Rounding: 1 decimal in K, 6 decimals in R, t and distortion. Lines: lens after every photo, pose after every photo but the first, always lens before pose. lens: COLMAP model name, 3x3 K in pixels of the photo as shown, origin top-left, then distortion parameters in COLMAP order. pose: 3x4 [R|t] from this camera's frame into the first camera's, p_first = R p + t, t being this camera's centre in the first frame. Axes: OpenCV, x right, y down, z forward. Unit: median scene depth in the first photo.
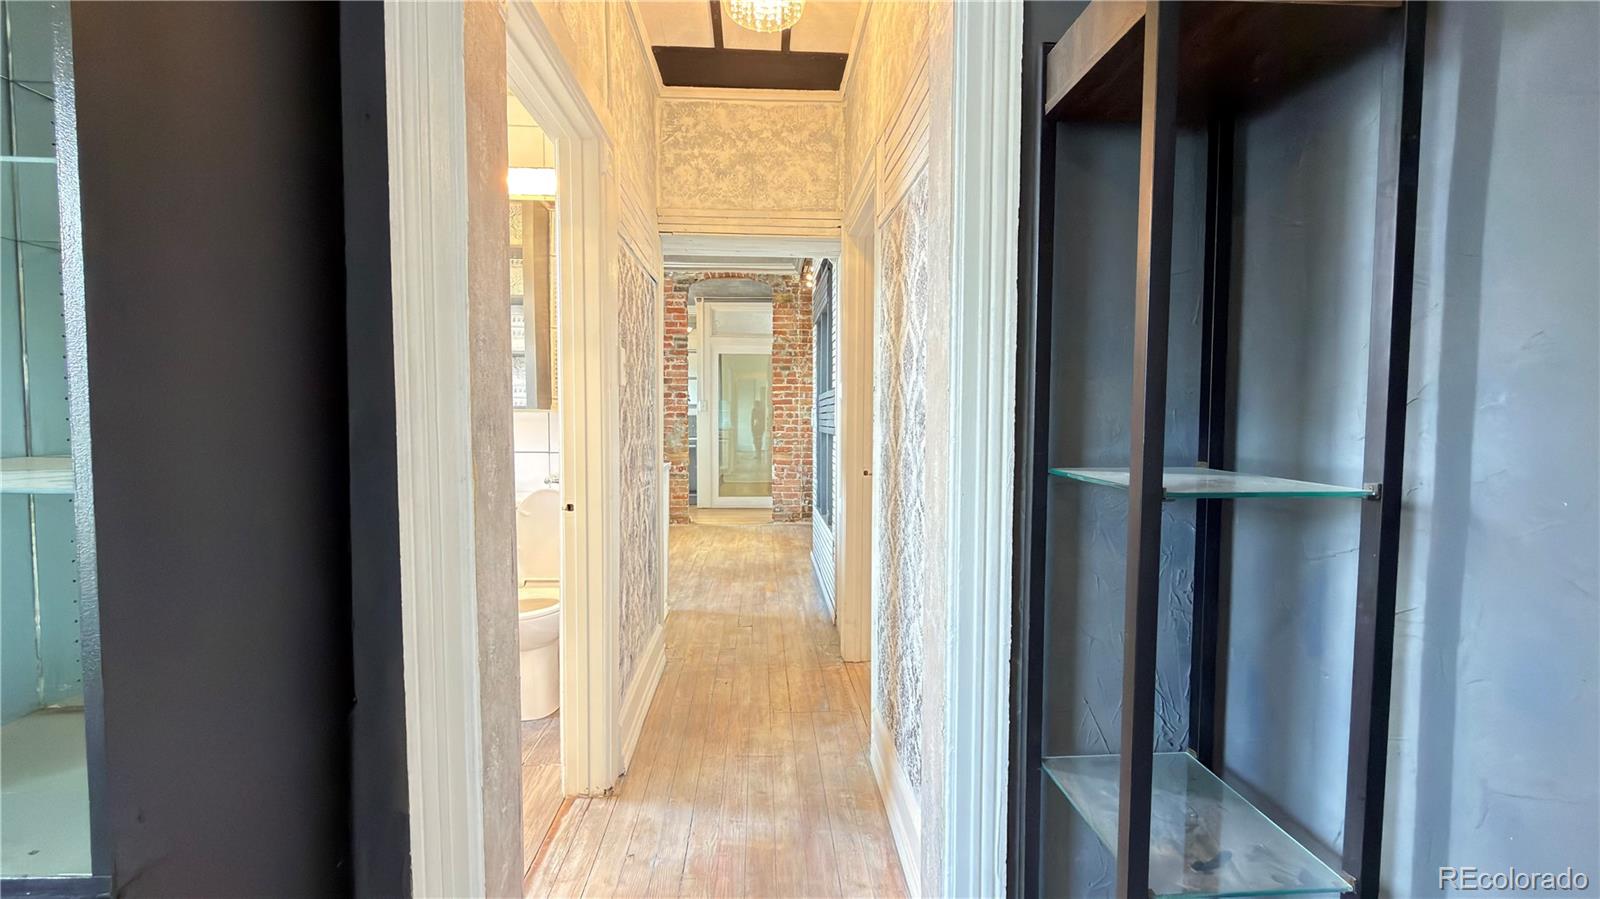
lens RADIAL K [[634.9, 0, 801.6], [0, 634.9, 447.1], [0, 0, 1]] dist [-0.001121, -0.000544]
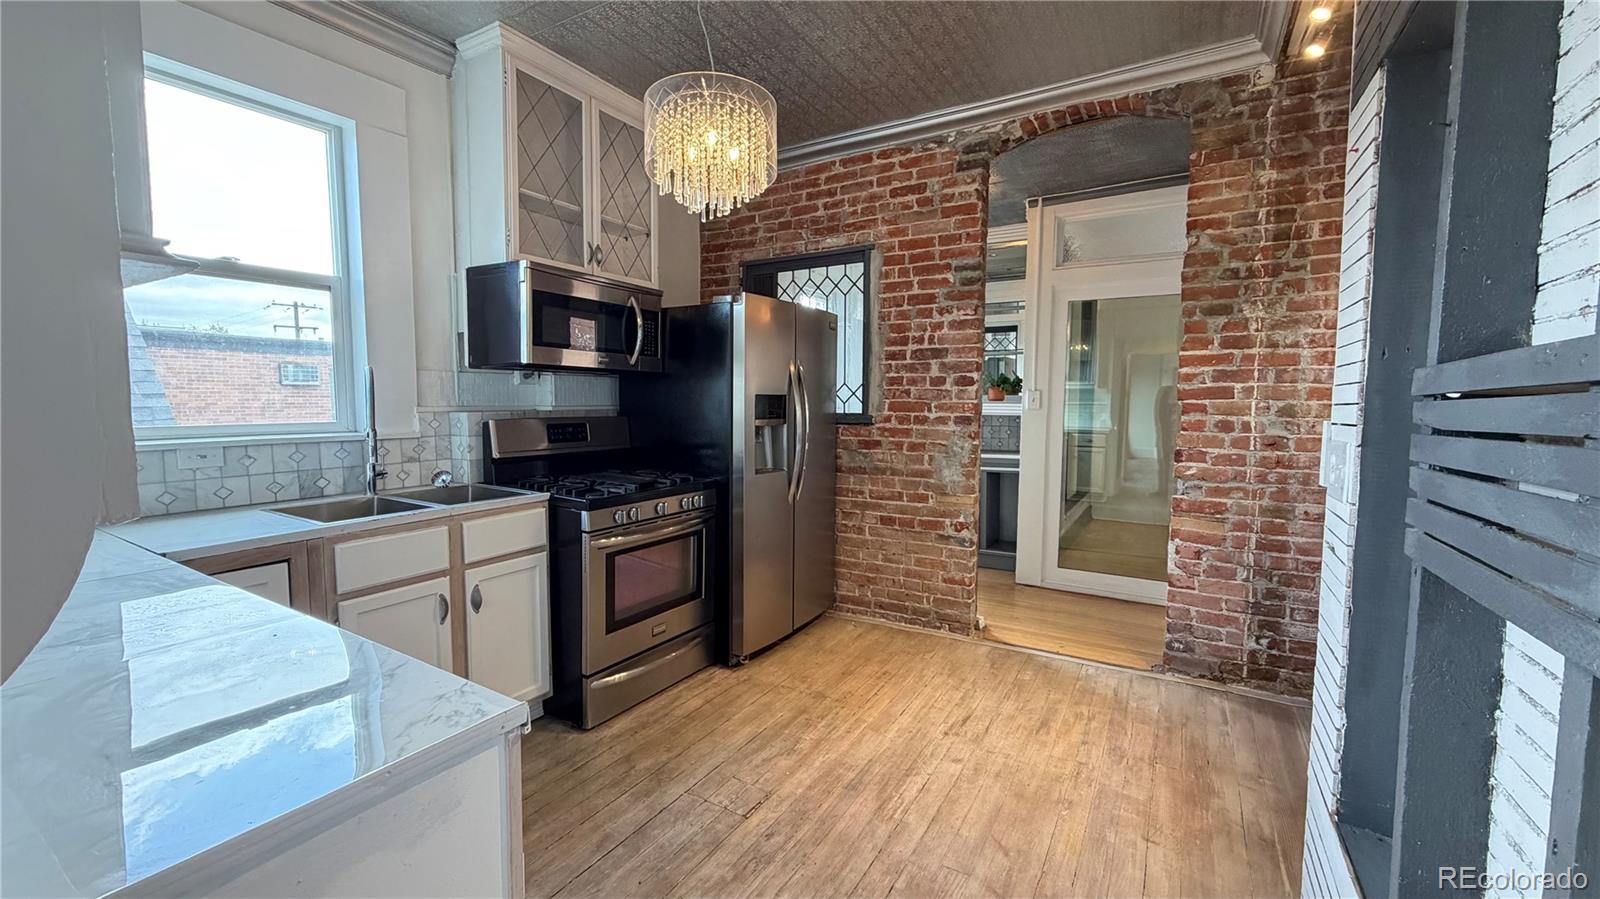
lens RADIAL K [[634.9, 0, 791.7], [0, 634.9, 447.7], [0, 0, 1]] dist [-0.001121, -0.000544]
pose [[0.818072, 0.044305, -0.573407, -0.012126], [-0.031635, 0.998985, 0.032056, -0.040426], [0.574246, -0.008085, 0.818643, 0.507248]]
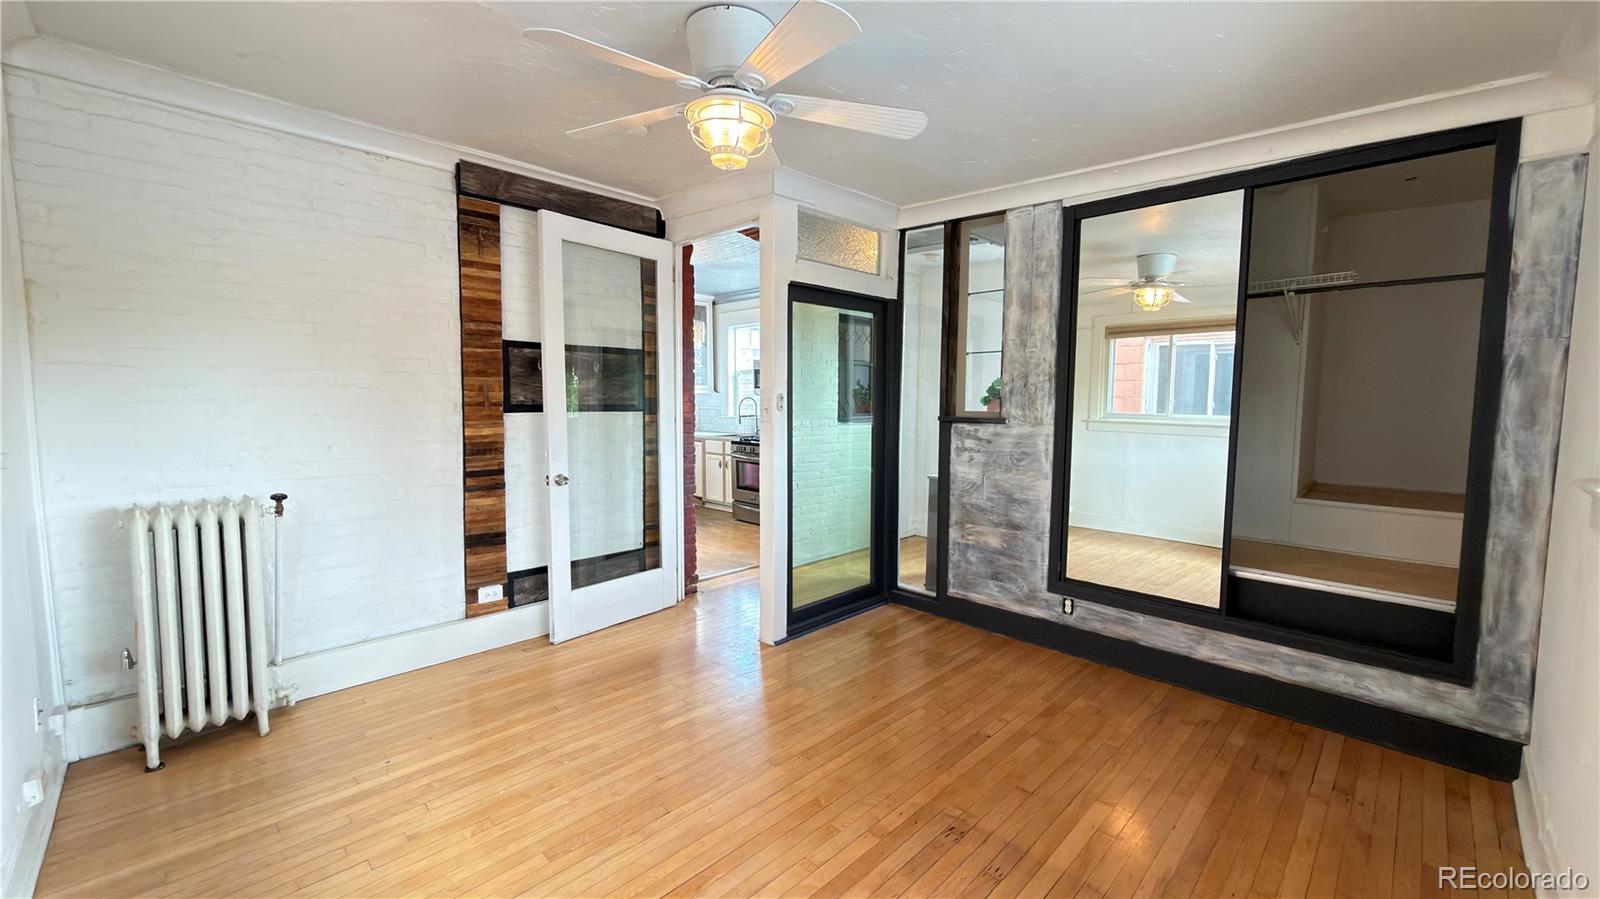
lens RADIAL K [[634.9, 0, 800.3], [0, 634.9, 448.4], [0, 0, 1]] dist [-0.001121, -0.000544]
pose [[-0.751918, 0.048497, -0.657470, 0.313351], [-0.039270, 0.992225, 0.118101, -0.113971], [0.658086, 0.114621, -0.744167, 1.620125]]
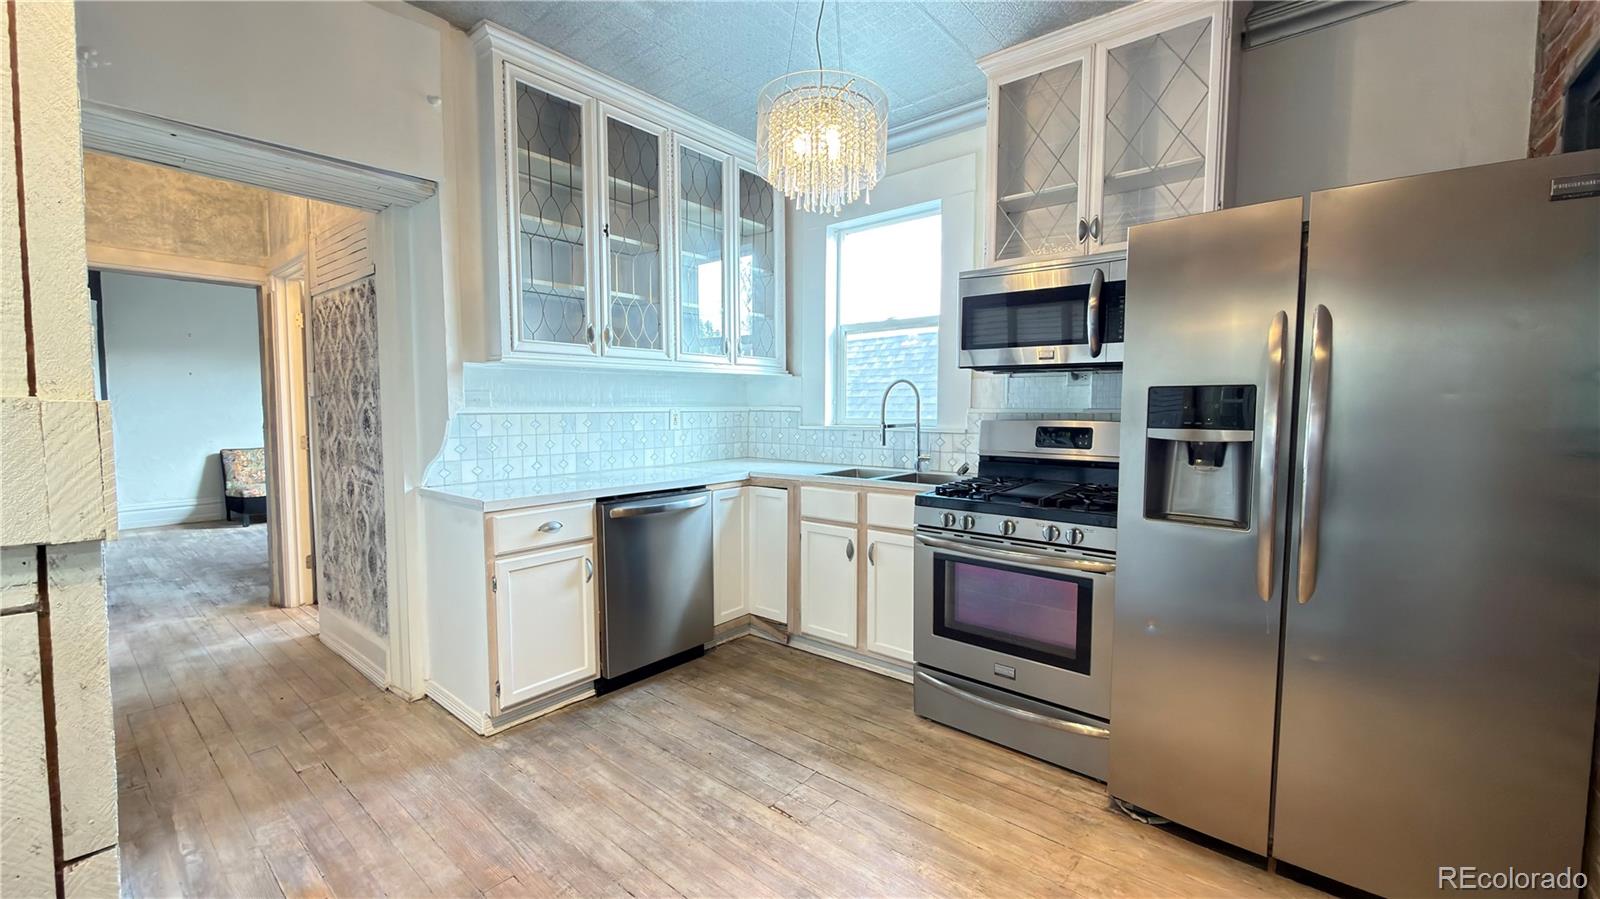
lens RADIAL K [[634.9, 0, 804.1], [0, 634.9, 450.1], [0, 0, 1]] dist [-0.001121, -0.000544]
pose [[-0.685214, 0.040339, -0.727224, 0.009303], [-0.045374, 0.994162, 0.097898, -0.055942], [0.726927, 0.100078, -0.679383, 0.941138]]
